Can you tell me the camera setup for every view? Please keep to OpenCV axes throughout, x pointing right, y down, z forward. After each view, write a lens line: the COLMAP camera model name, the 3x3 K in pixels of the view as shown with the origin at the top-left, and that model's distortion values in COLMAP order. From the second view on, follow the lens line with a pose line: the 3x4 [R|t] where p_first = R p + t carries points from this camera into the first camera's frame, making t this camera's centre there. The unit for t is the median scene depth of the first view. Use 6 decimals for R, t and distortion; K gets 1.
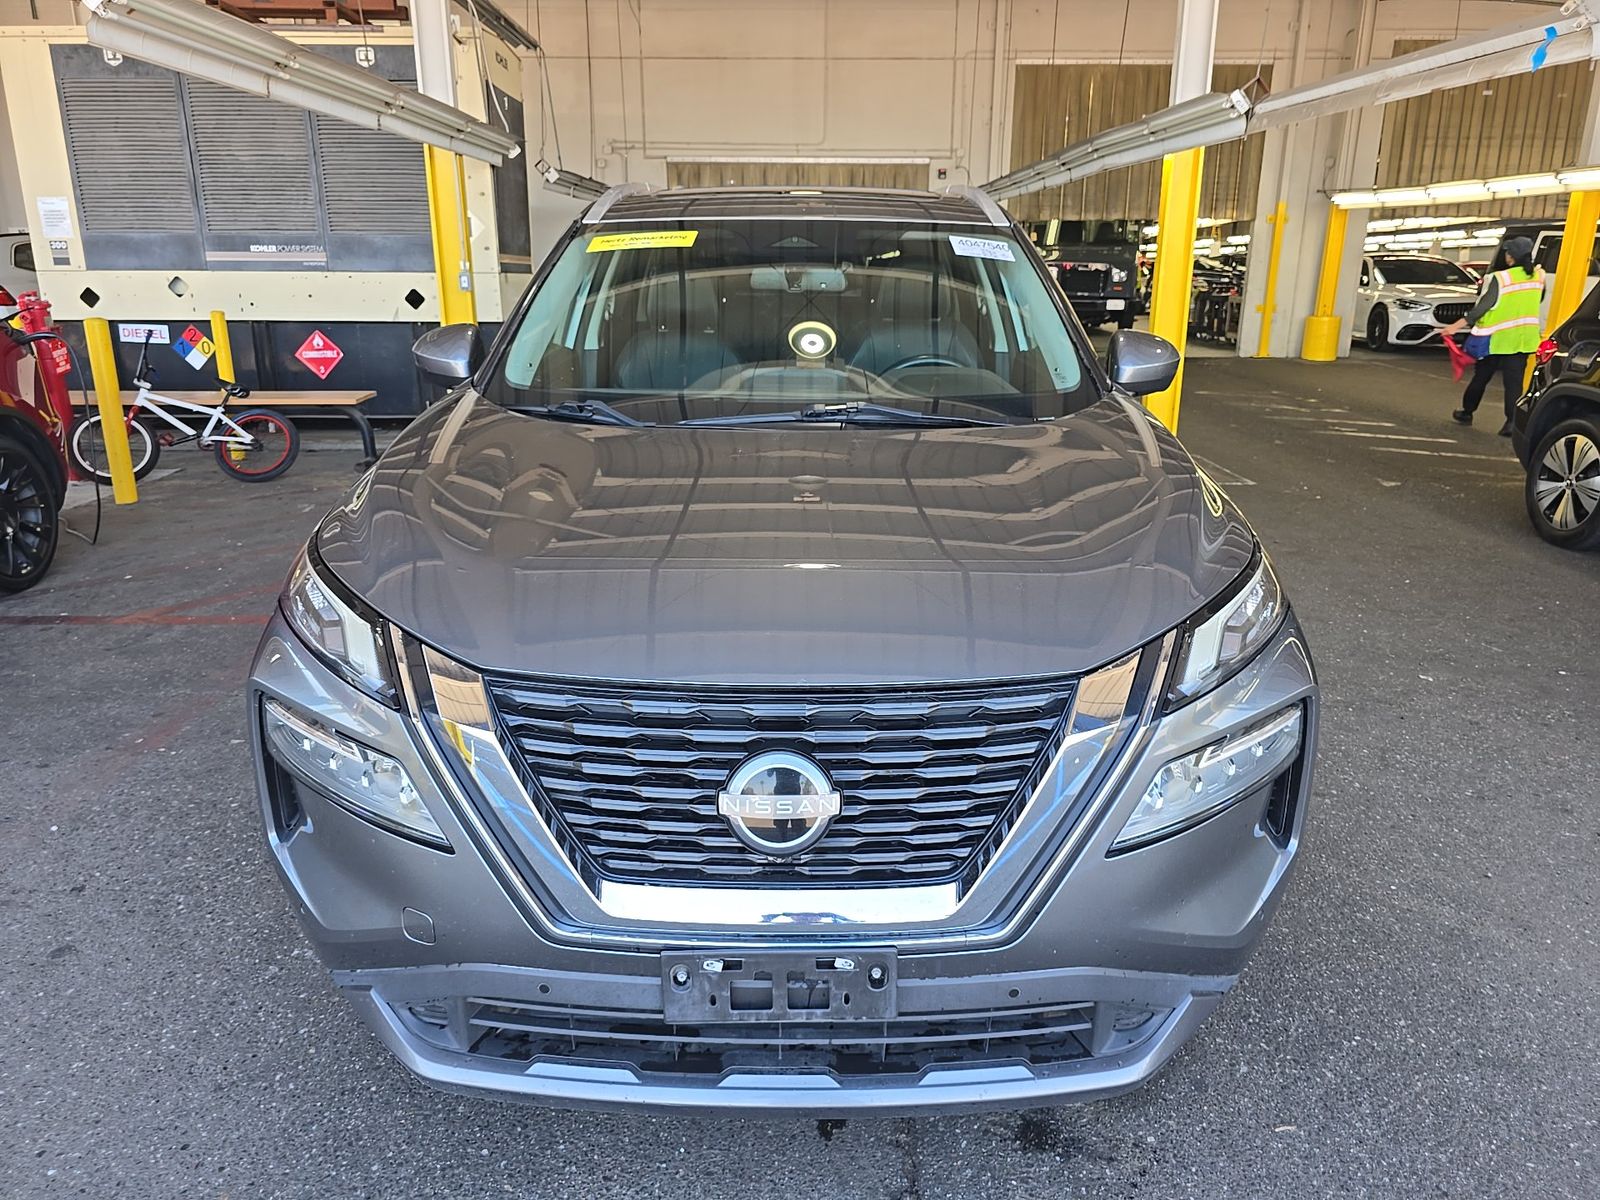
lens RADIAL K [[1099.9, 0, 800.0], [0, 1099.9, 600.0], [0, 0, 1]] dist [0.040421, -0.055439]
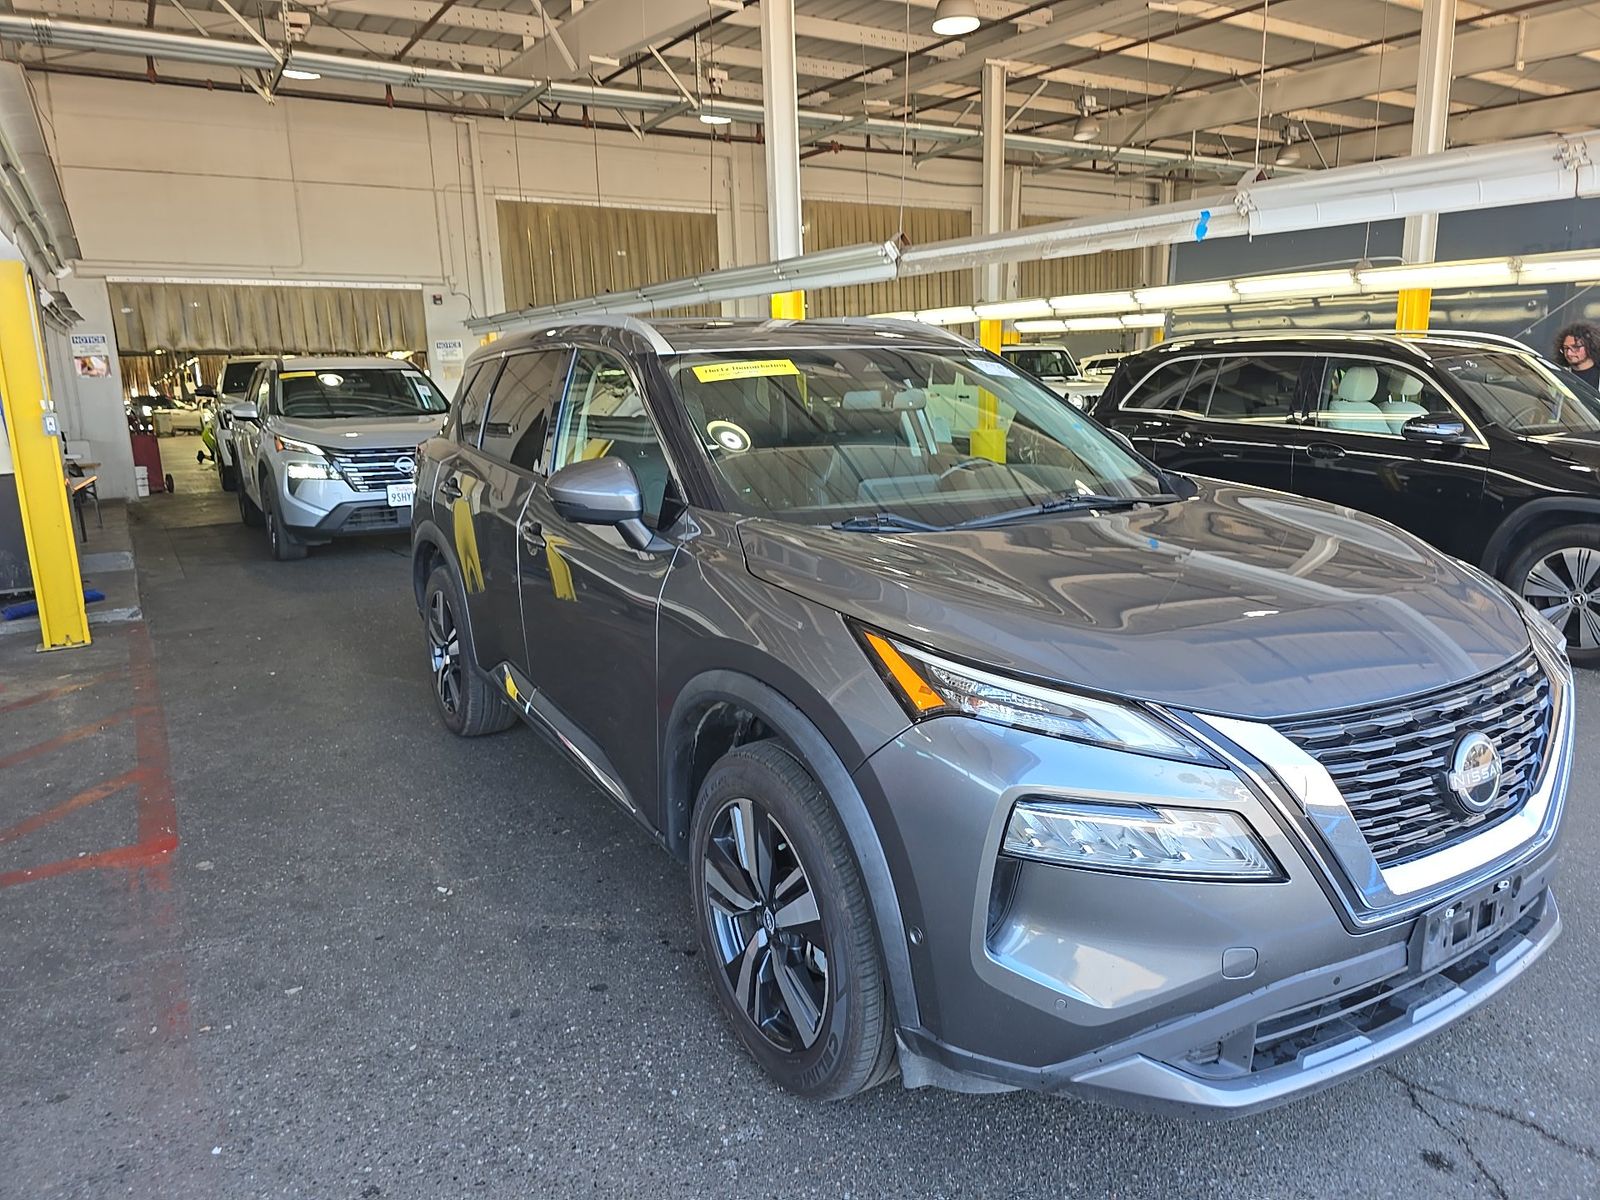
lens RADIAL K [[1080.0, 0, 827.3], [0, 1080.0, 598.6], [0, 0, 1]] dist [0.036279, -0.051874]
pose [[0.847168, -0.127141, 0.515889, -0.115114], [0.178107, 0.982725, -0.050286, -0.008114], [-0.500584, 0.134484, 0.855178, 0.021033]]
